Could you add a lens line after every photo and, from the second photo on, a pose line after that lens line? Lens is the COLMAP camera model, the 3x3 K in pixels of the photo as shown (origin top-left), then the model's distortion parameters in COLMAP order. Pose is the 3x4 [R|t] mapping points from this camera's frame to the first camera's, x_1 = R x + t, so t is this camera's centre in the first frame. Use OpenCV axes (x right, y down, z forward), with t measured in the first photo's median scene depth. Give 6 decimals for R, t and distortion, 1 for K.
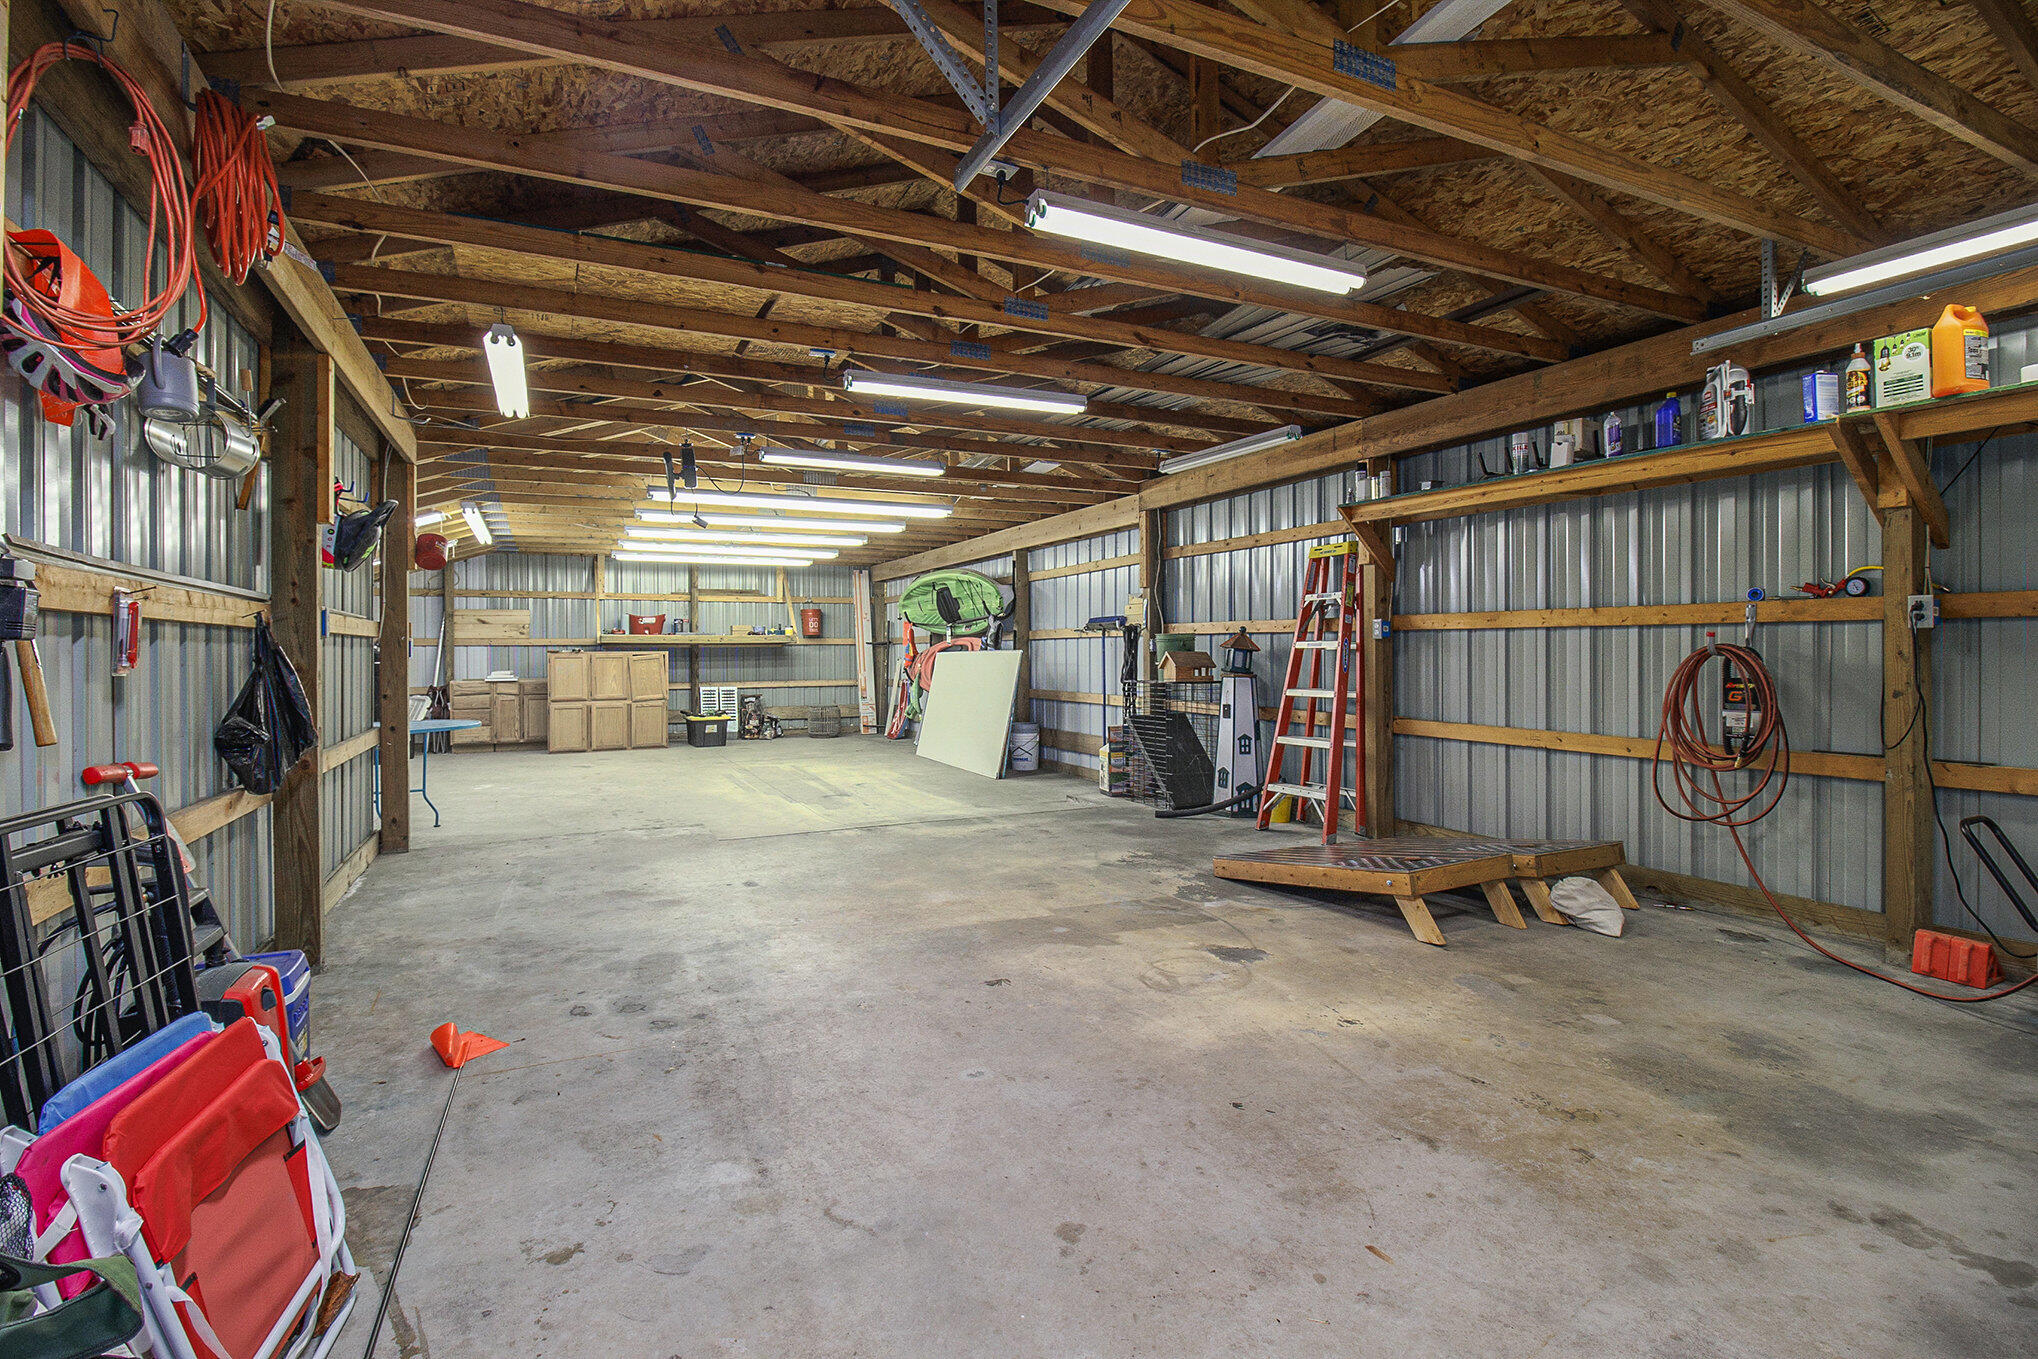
lens RADIAL K [[955.0, 0, 1015.4], [0, 955.0, 663.0], [0, 0, 1]] dist [-0.000744, -0.000491]
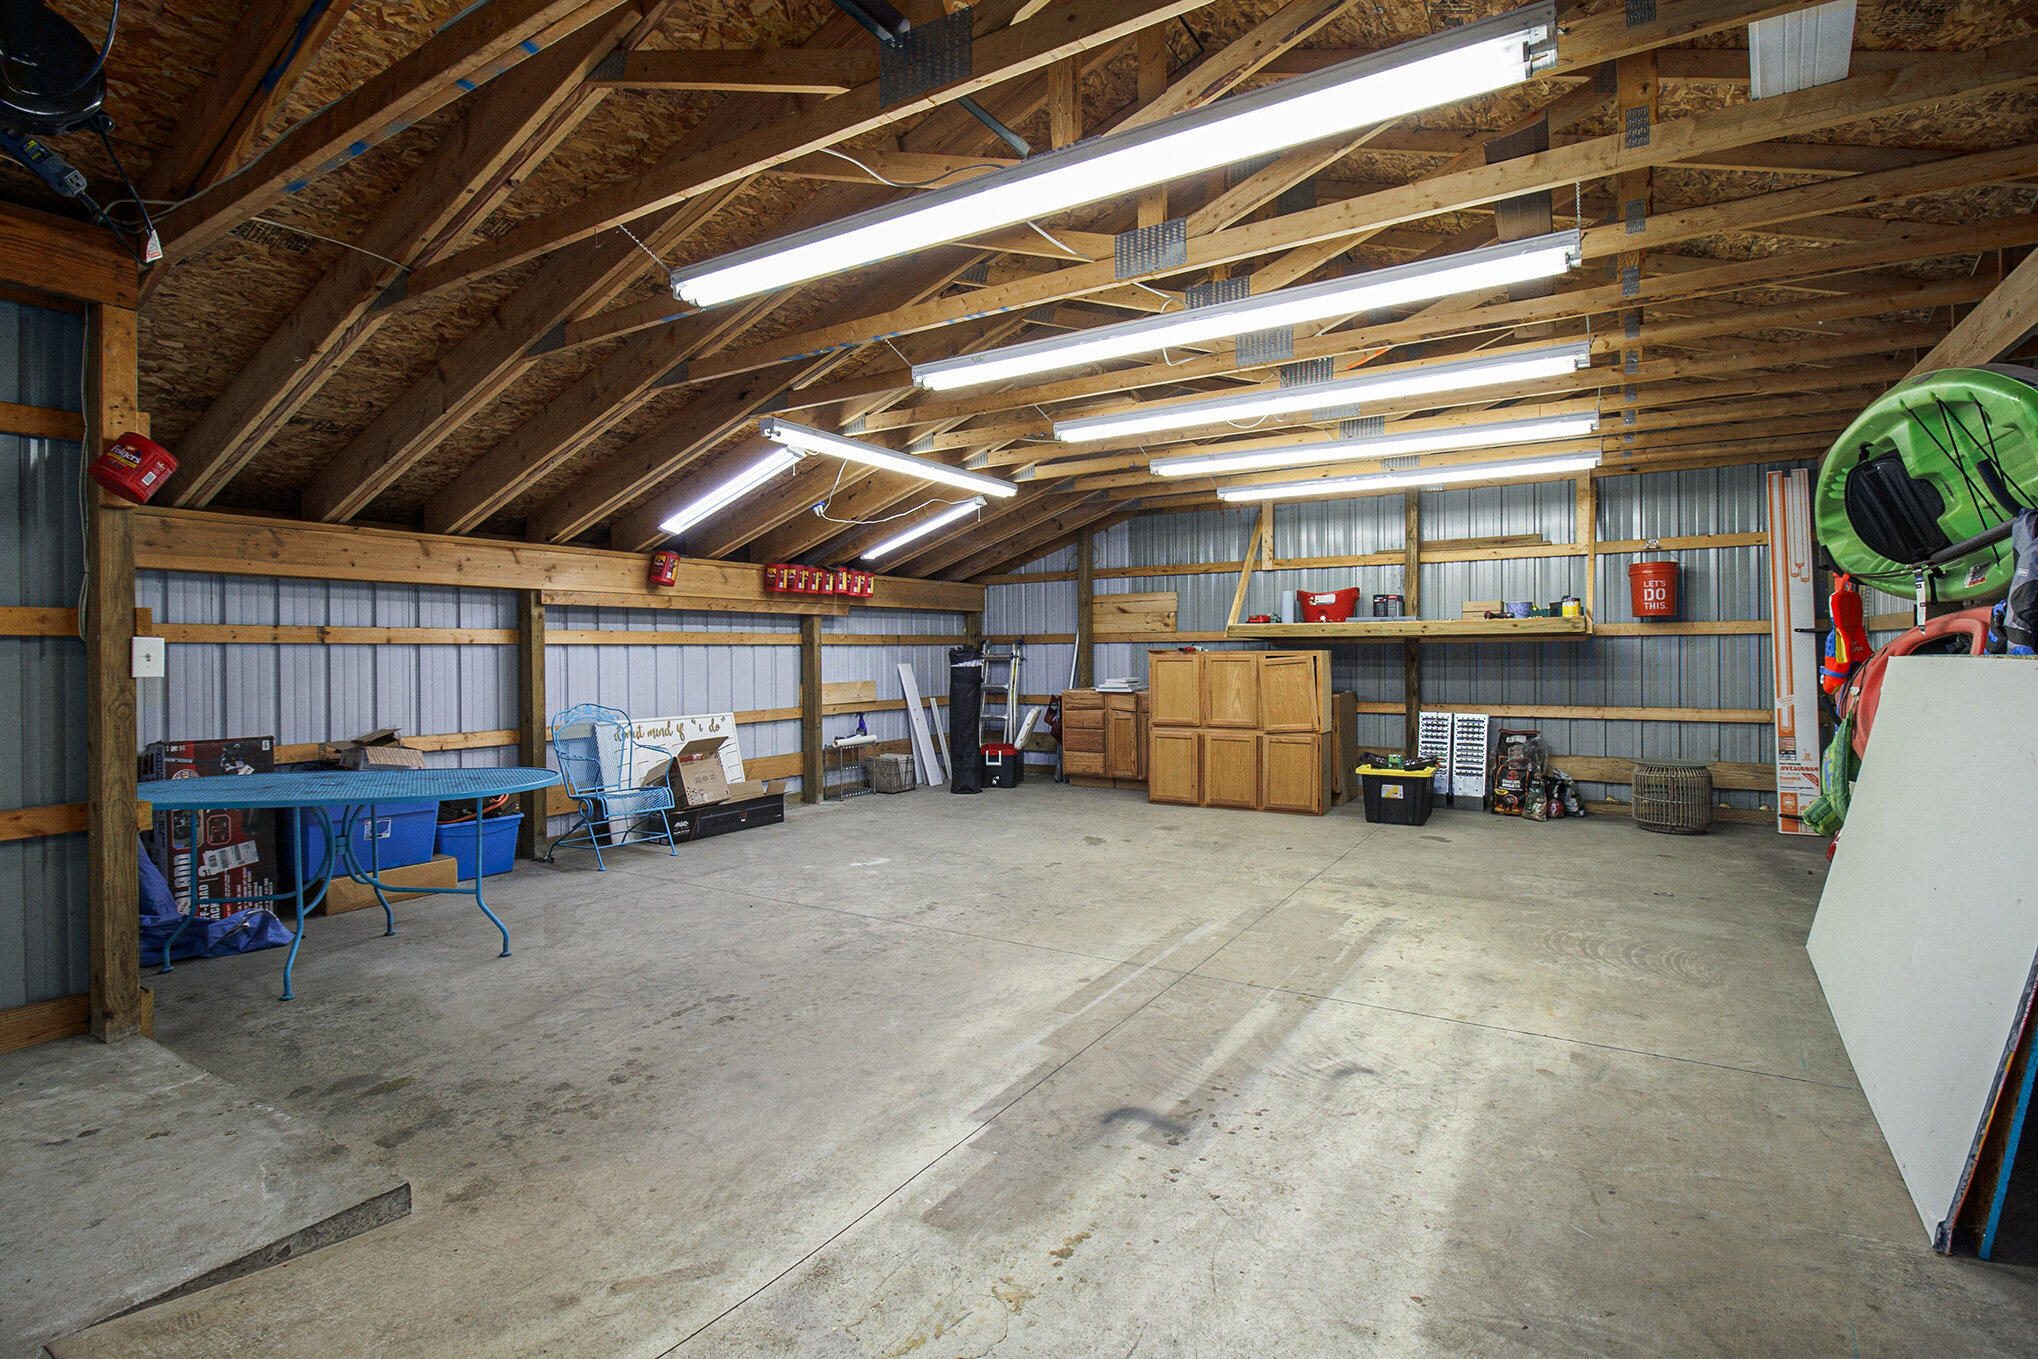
lens RADIAL K [[955.0, 0, 1019.6], [0, 955.0, 667.3], [0, 0, 1]] dist [-0.000744, -0.000491]
pose [[0.519349, 0.017629, -0.854380, 0.037036], [-0.005422, 0.999835, 0.017334, -0.010459], [0.854545, -0.004370, 0.519359, 0.514995]]
